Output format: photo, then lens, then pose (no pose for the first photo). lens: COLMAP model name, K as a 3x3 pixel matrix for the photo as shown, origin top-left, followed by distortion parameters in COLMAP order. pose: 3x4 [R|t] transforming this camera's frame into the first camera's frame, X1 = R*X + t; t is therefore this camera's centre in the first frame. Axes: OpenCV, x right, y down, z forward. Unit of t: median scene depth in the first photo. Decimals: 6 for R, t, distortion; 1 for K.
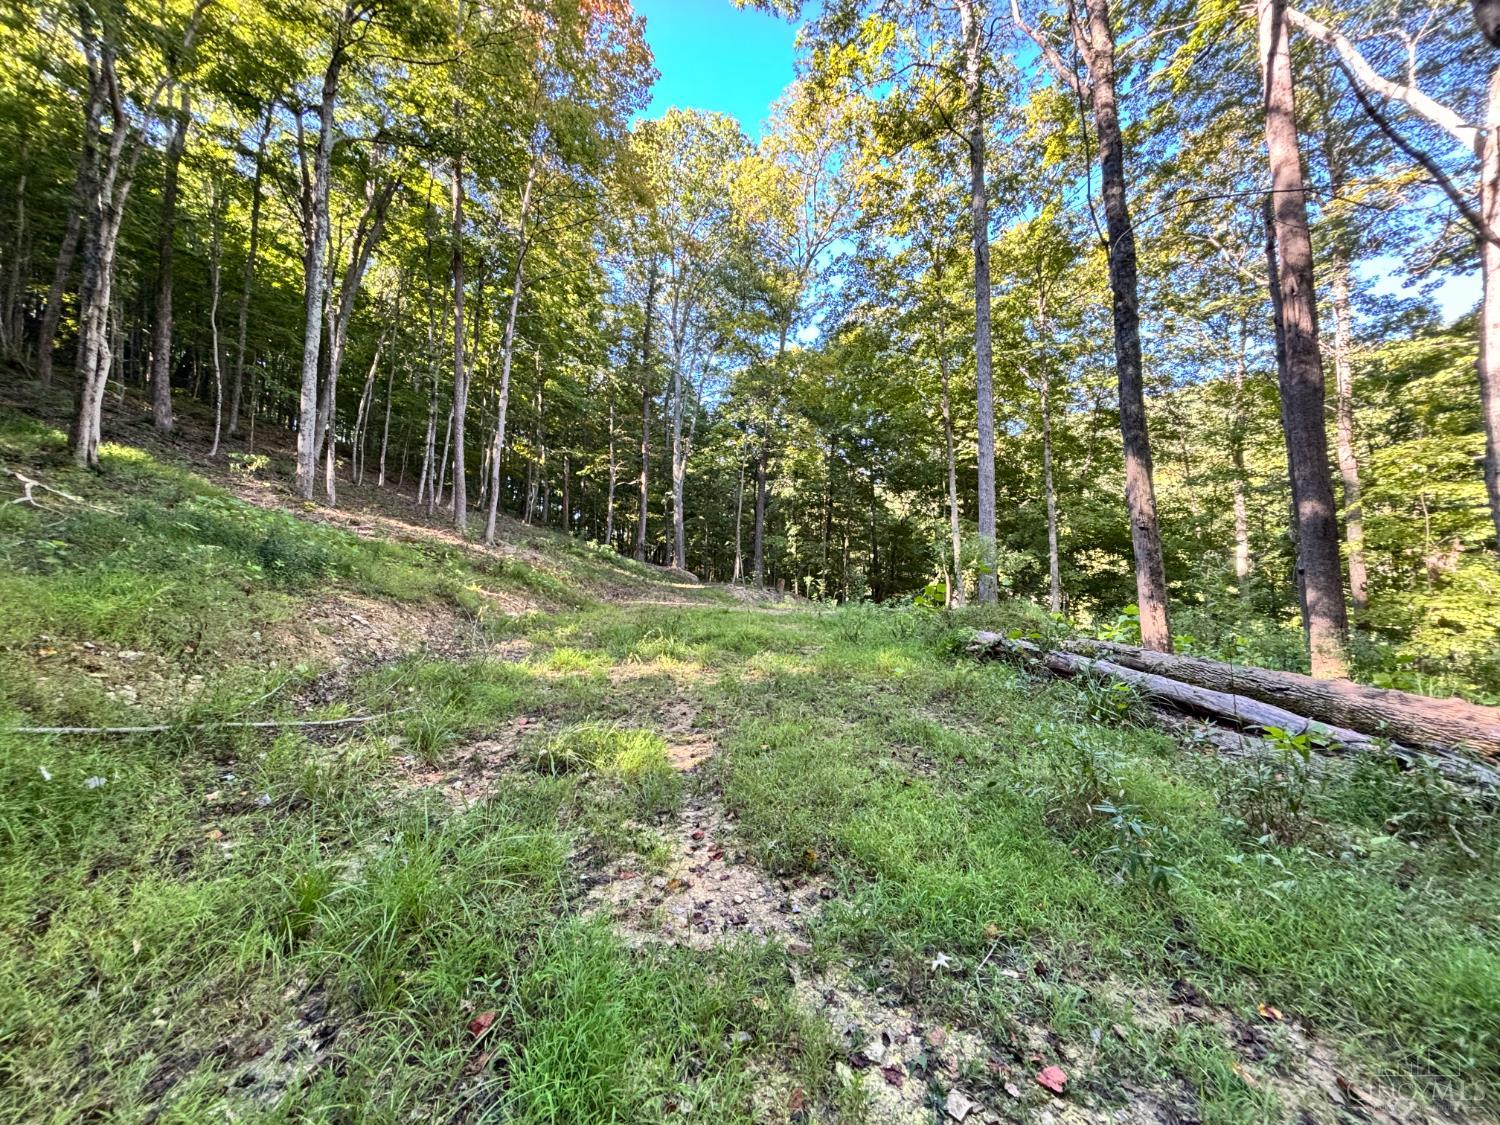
lens RADIAL K [[602.5, 0, 758.2], [0, 602.5, 564.2], [0, 0, 1]] dist [0.000090, -0.000053]
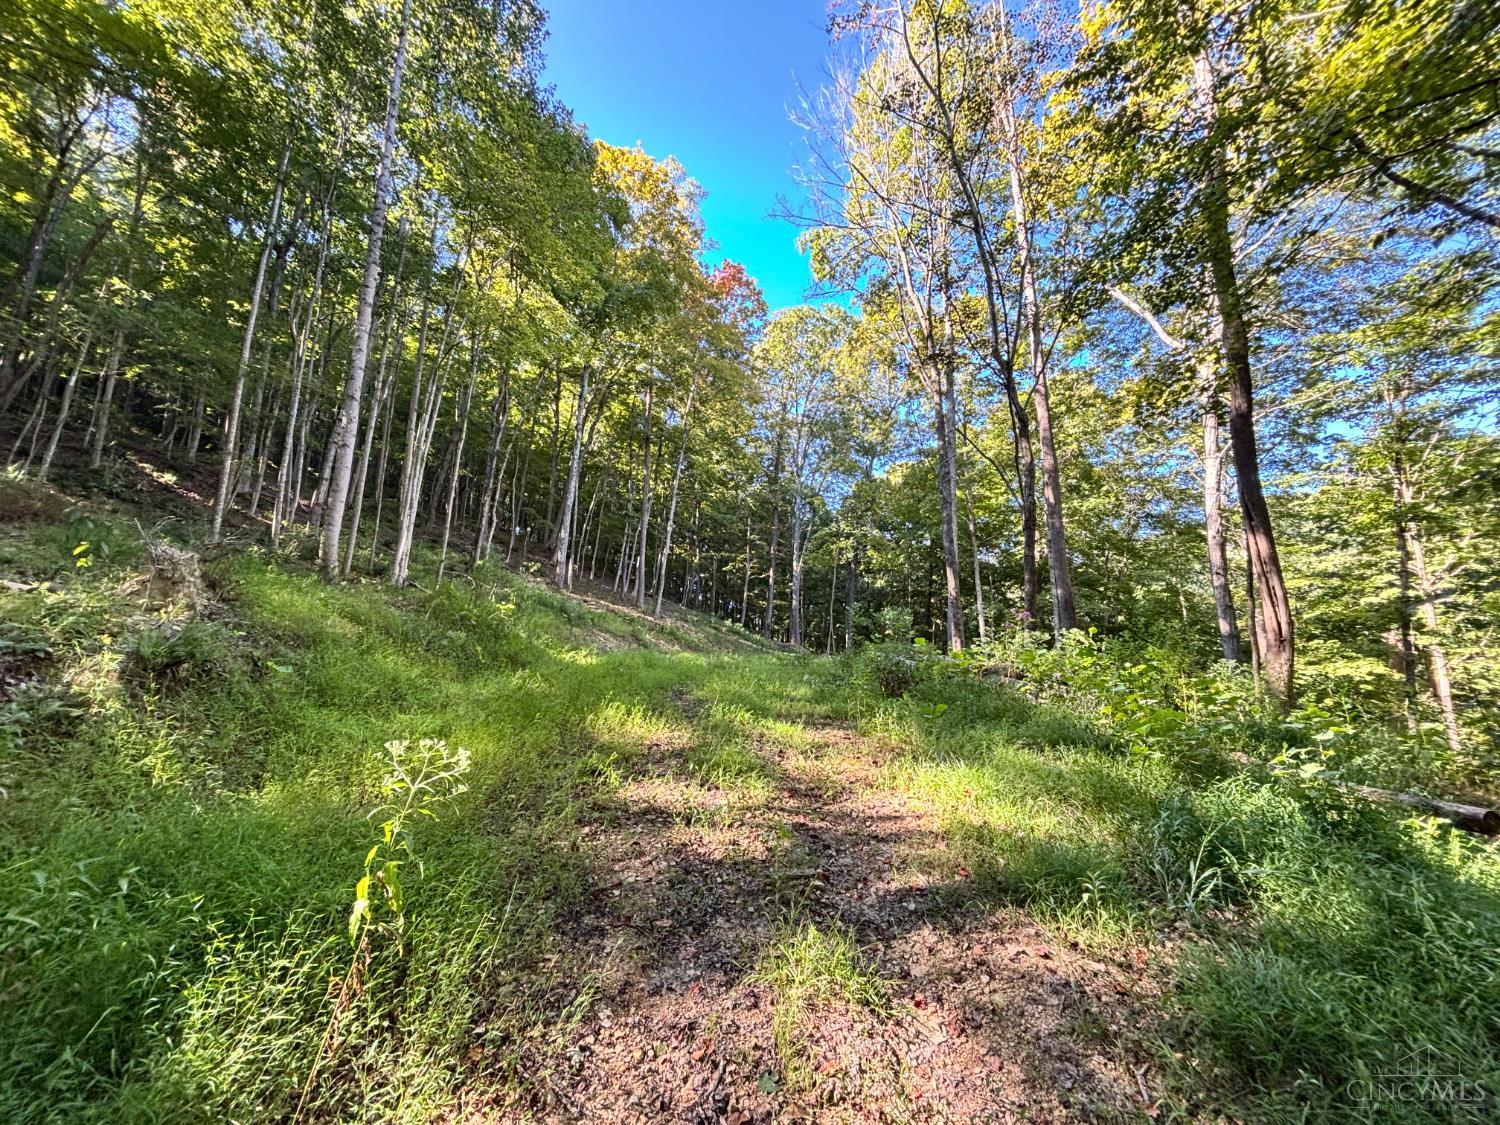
lens RADIAL K [[602.5, 0, 747.5], [0, 602.5, 555.5], [0, 0, 1]] dist [0.000090, -0.000053]
pose [[0.963044, -0.013944, -0.268983, 0.120641], [-0.030241, 0.986747, -0.159426, 0.030472], [0.267641, 0.161669, 0.949859, -0.265788]]
